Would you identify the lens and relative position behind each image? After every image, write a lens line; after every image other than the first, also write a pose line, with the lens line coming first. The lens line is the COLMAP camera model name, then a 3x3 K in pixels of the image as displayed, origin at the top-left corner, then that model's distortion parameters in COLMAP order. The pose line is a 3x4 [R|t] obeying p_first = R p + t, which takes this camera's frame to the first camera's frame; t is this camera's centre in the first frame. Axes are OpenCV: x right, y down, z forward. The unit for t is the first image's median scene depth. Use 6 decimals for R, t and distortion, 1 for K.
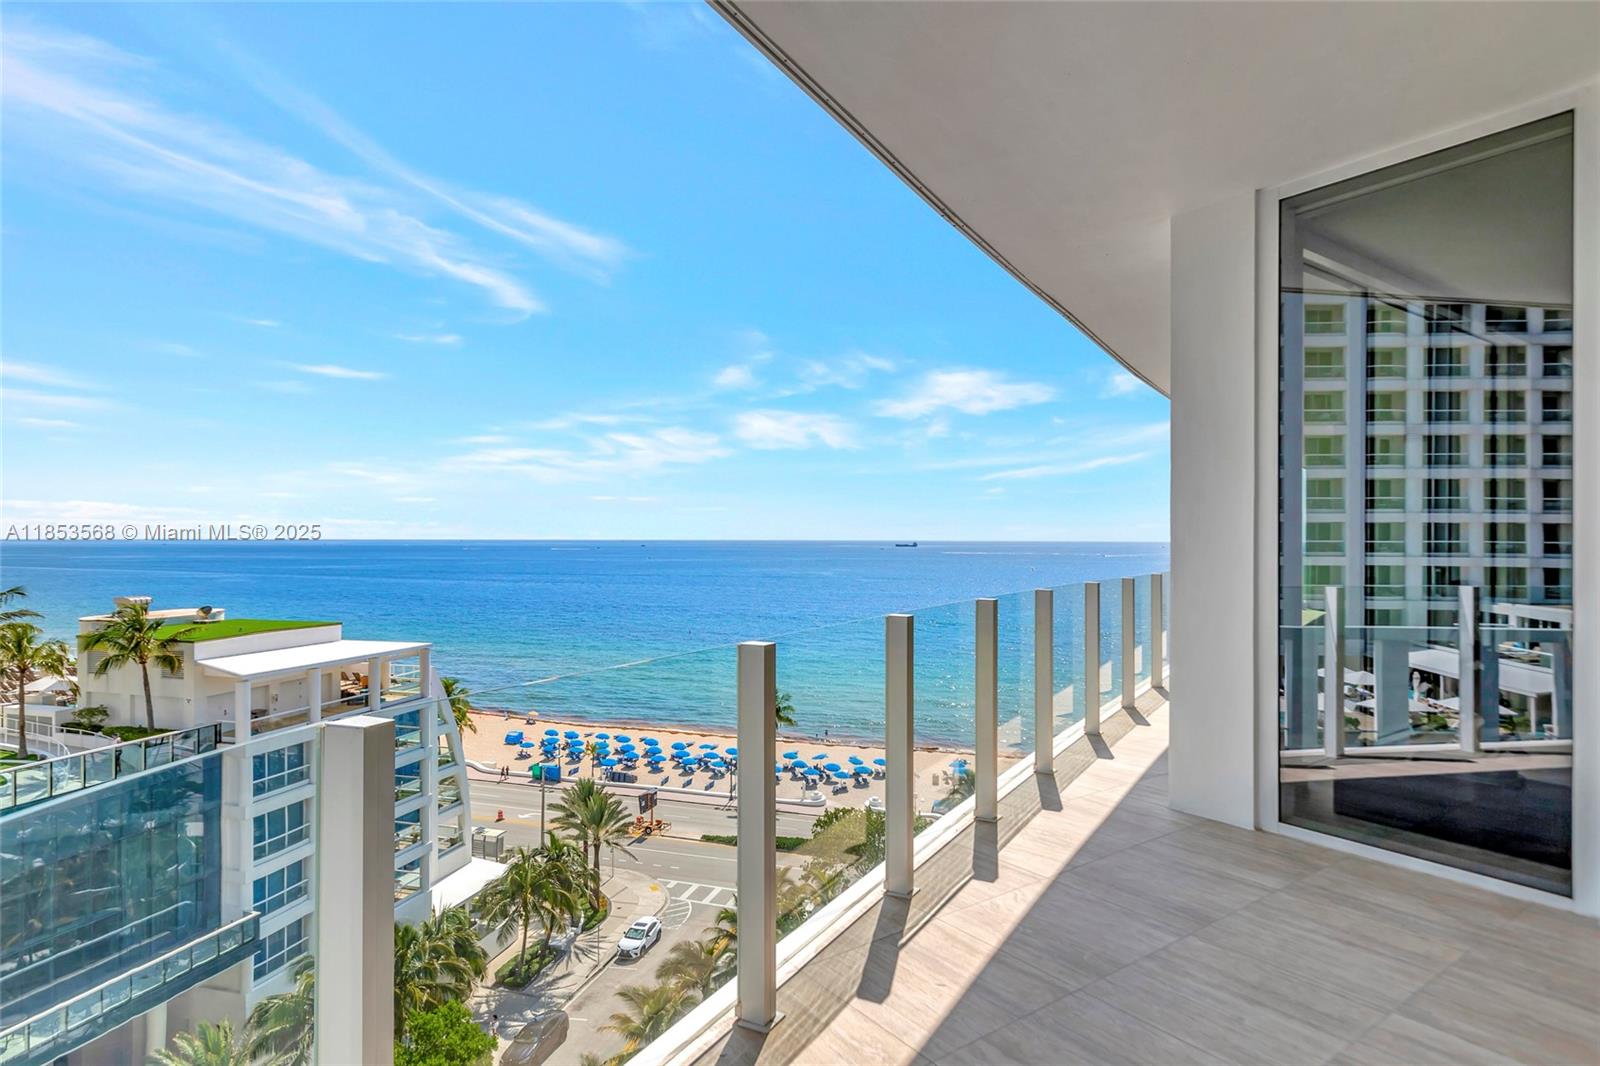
lens RADIAL K [[882.2, 0, 772.1], [0, 882.2, 542.1], [0, 0, 1]] dist [0.003739, 0.001320]
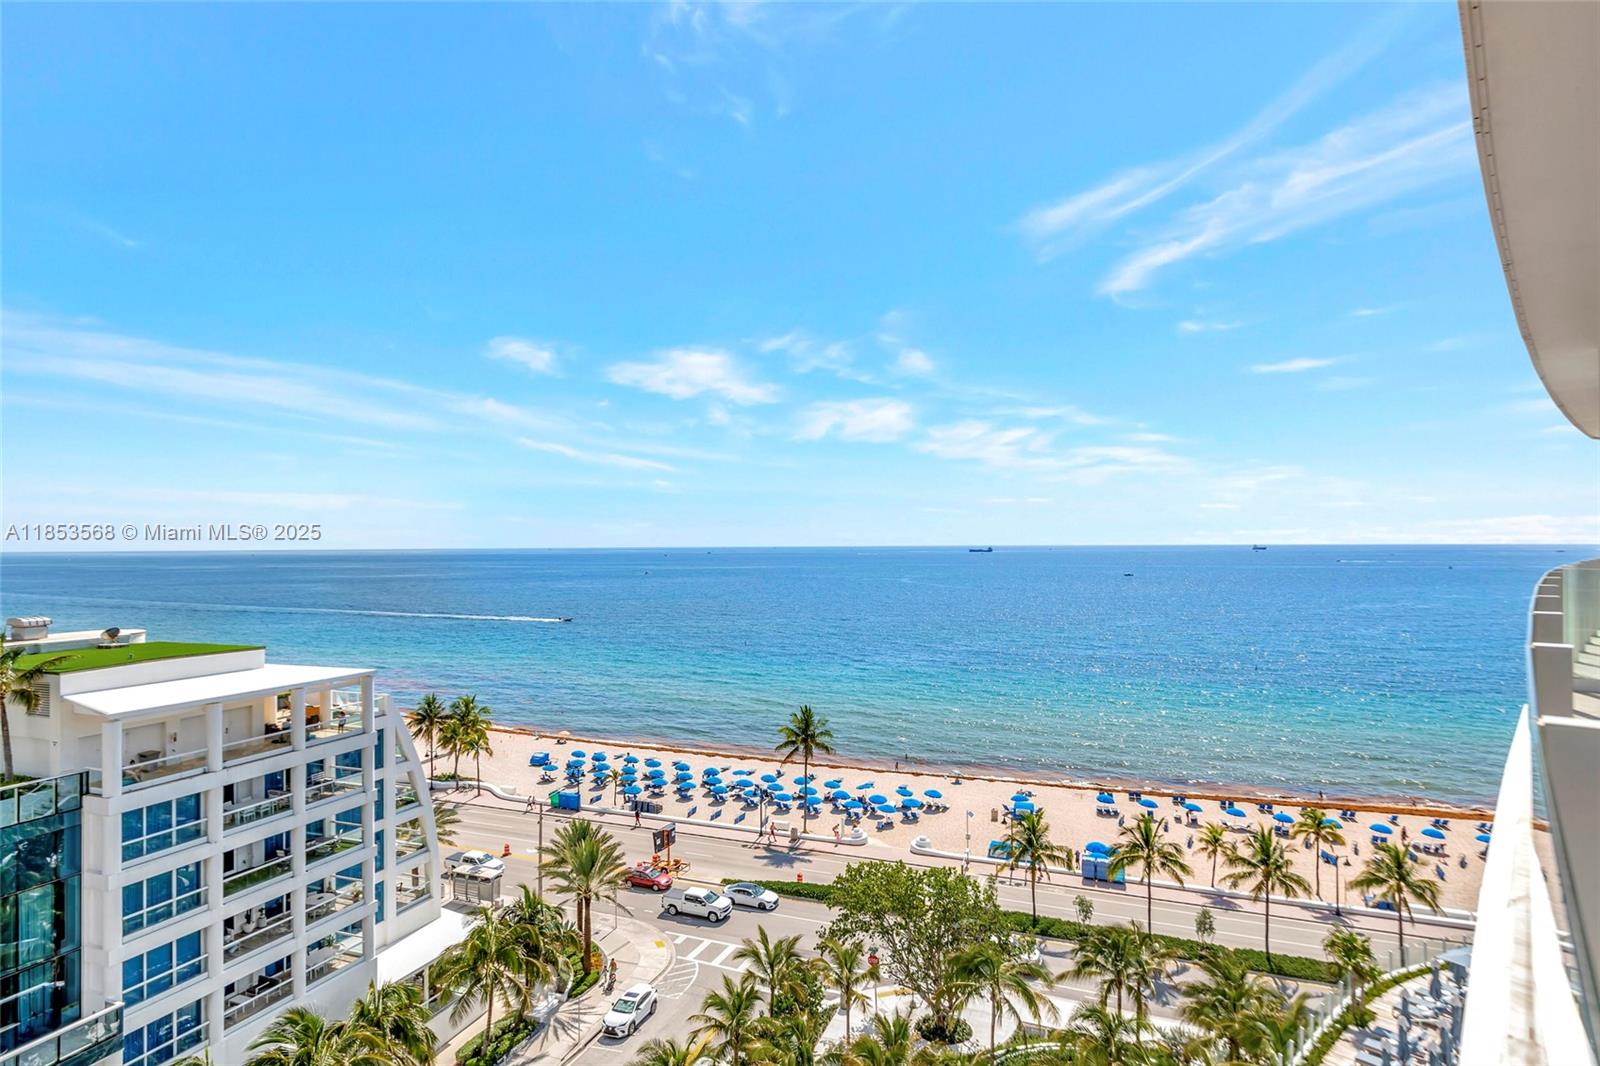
lens RADIAL K [[883.4, 0, 774.9], [0, 883.4, 548.5], [0, 0, 1]] dist [-0.000826, -0.000497]
pose [[0.996483, -0.008328, -0.083383, 0.063157], [0.008326, 0.999965, -0.000375, 0.000426], [0.083383, -0.000320, 0.996517, 0.150076]]
